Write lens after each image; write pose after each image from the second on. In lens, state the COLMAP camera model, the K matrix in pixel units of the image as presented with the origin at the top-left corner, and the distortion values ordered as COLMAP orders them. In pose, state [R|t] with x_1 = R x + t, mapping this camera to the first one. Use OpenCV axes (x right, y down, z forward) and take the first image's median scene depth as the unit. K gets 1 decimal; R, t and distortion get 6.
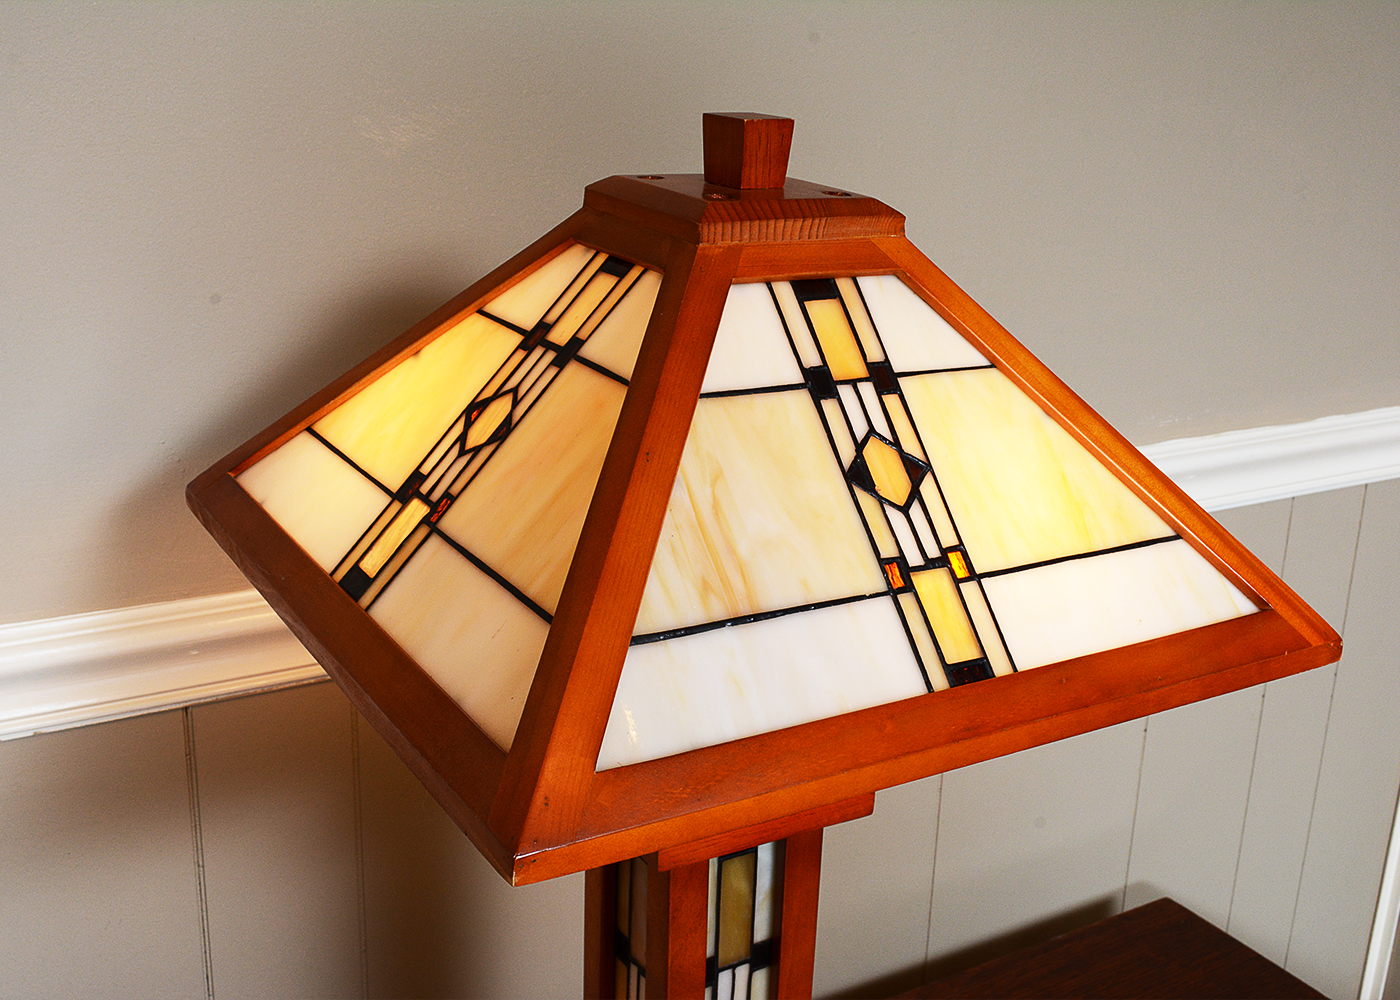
lens RADIAL K [[1608.5, 0, 700.0], [0, 1608.5, 500.0], [0, 0, 1]] dist [-0.057890, -0.003552]
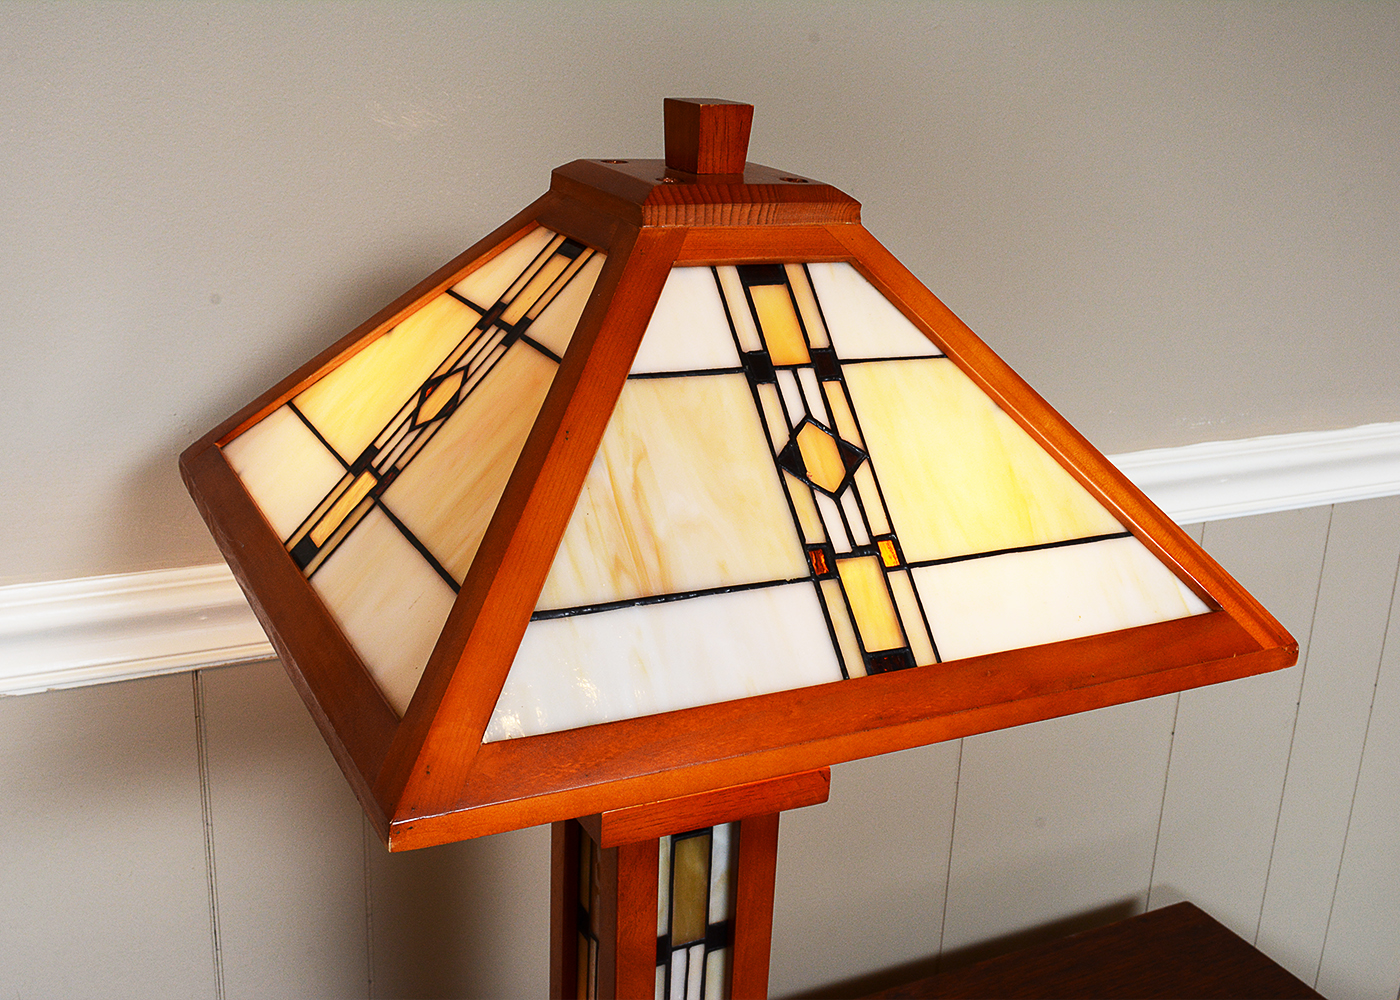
lens RADIAL K [[1569.5, 0, 700.0], [0, 1569.5, 500.0], [0, 0, 1]] dist [-0.063619, -0.011235]
pose [[0.996968, 0.030811, -0.071447, 0.105262], [-0.030509, 0.999520, 0.005320, 0.005325], [0.071577, -0.003124, 0.997430, 0.021537]]
